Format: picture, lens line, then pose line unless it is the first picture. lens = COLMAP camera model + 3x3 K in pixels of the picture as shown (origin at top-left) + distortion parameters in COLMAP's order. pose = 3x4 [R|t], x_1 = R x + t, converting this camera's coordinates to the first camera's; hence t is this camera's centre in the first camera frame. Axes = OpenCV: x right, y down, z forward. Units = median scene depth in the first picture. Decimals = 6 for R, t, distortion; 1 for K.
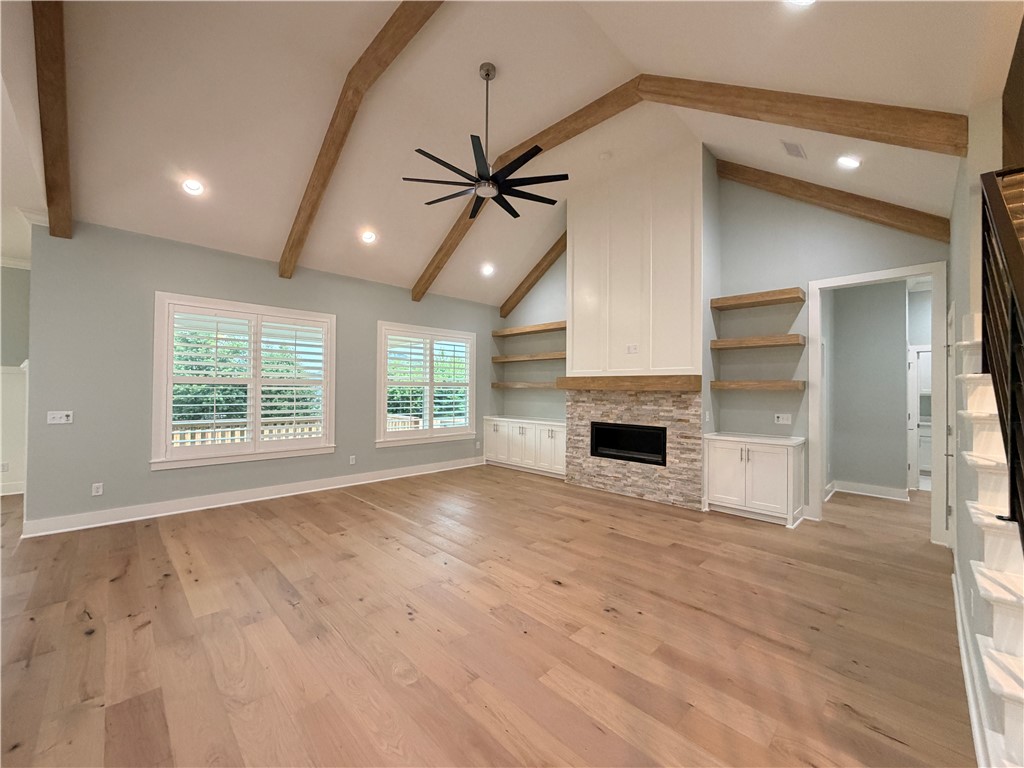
lens RADIAL K [[406.4, 0, 512.2], [0, 406.4, 383.6], [0, 0, 1]] dist [-0.003253, -0.000724]
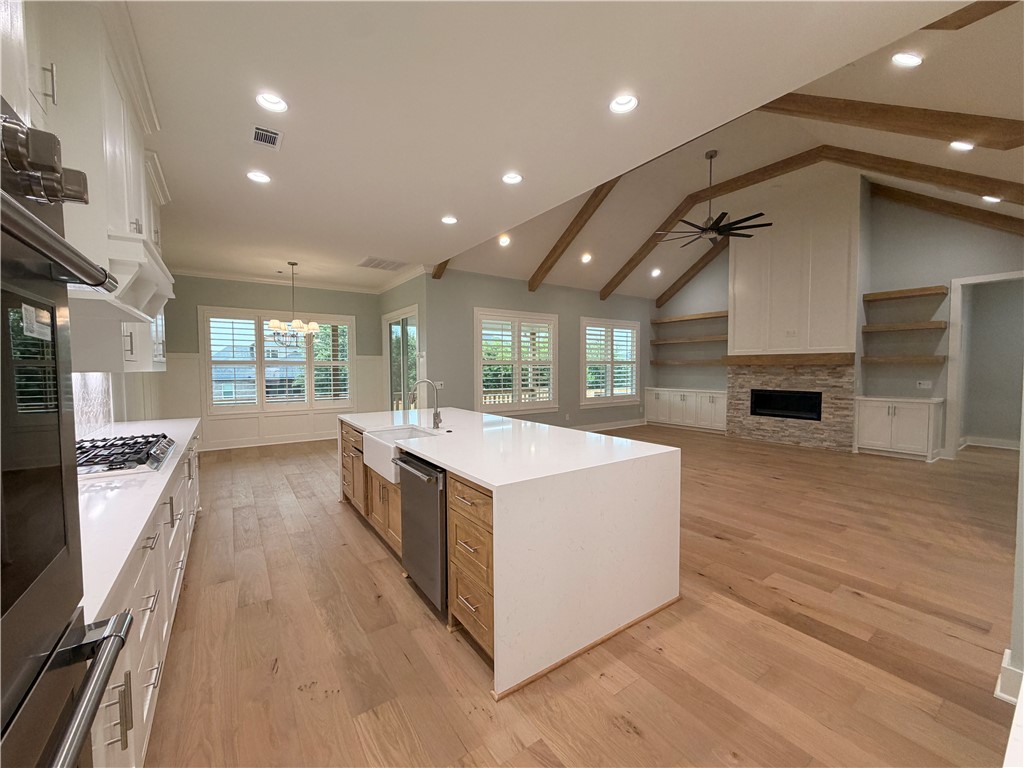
lens RADIAL K [[406.4, 0, 508.8], [0, 406.4, 384.2], [0, 0, 1]] dist [-0.003253, -0.000724]
pose [[0.984454, -0.006487, -0.175520, -0.384512], [0.016342, 0.998366, 0.054762, -0.007627], [0.174878, -0.056779, 0.982952, -0.471554]]
